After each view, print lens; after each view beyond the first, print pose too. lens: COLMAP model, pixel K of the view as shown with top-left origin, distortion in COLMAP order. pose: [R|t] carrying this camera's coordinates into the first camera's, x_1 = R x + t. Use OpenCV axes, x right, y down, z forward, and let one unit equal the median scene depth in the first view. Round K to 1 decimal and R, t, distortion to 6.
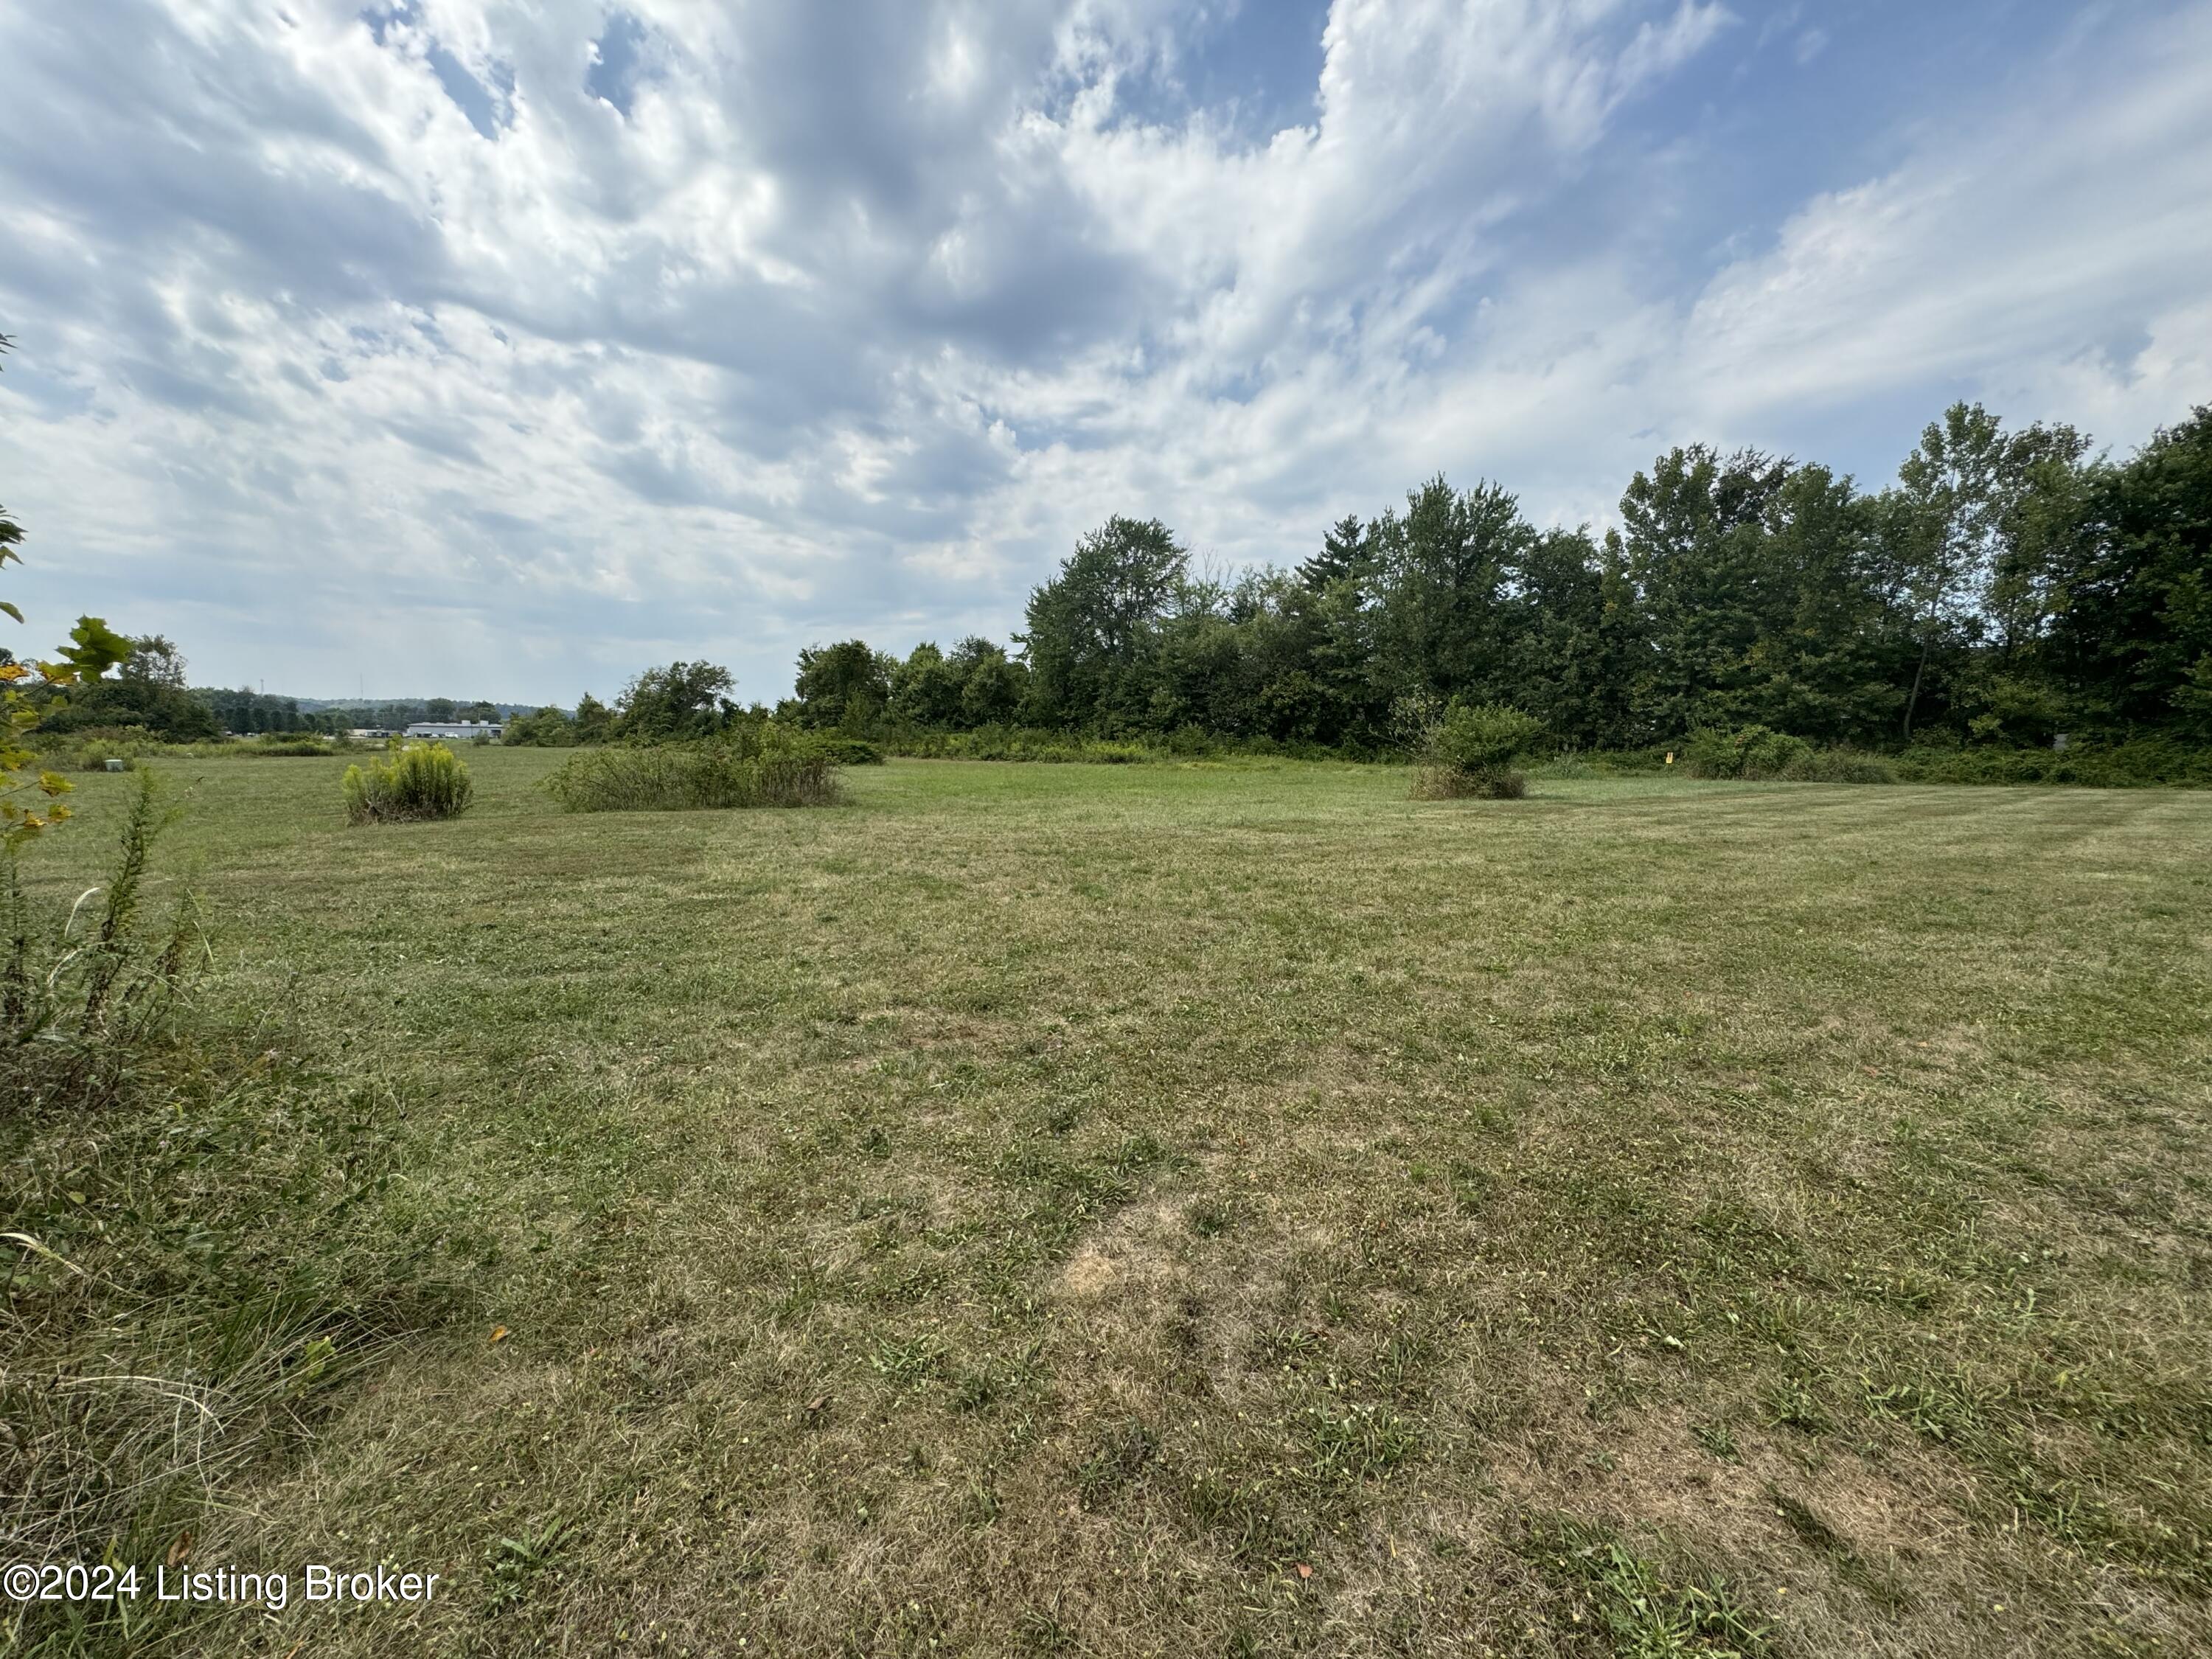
lens RADIAL K [[880.3, 0, 1123.4], [0, 880.3, 812.0], [0, 0, 1]] dist [-0.005673, 0.001694]
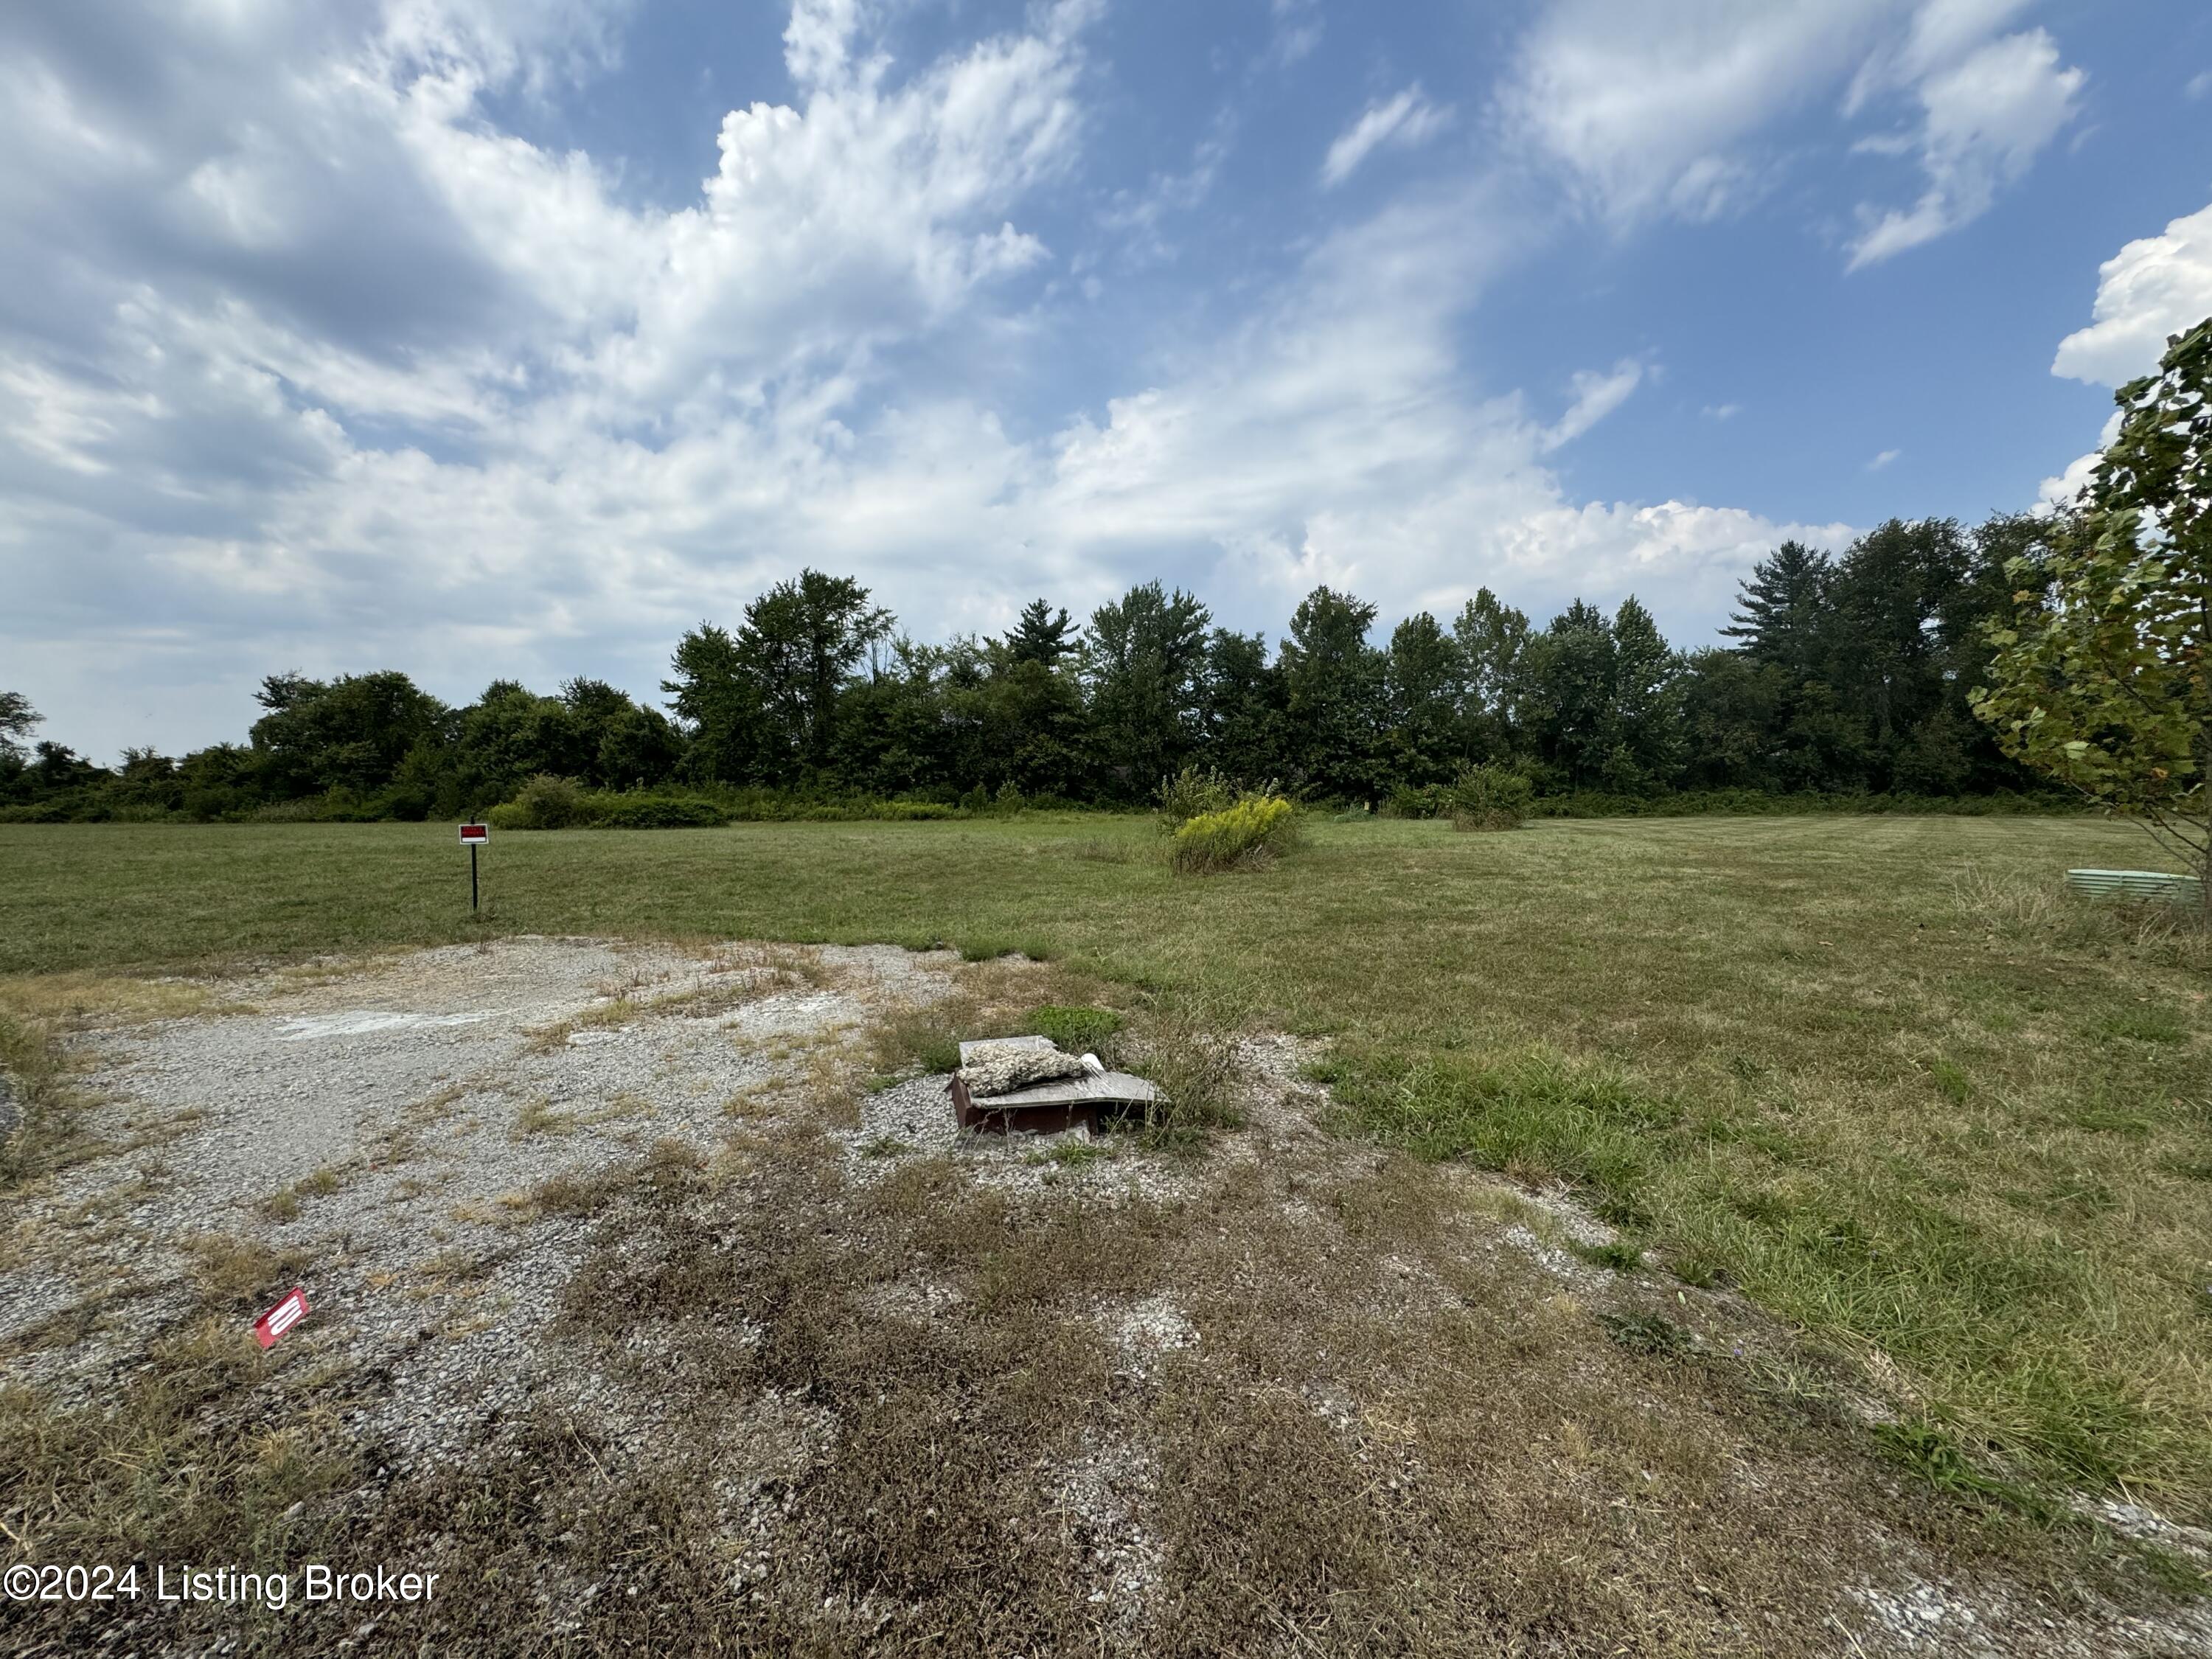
lens RADIAL K [[861.3, 0, 1063.1], [0, 861.3, 818.8], [0, 0, 1]] dist [-0.016756, 0.000845]
pose [[0.823109, -0.019373, 0.567552, -0.199127], [0.053876, 0.997574, -0.044084, -0.002967], [-0.565322, 0.066863, 0.822156, 0.053435]]
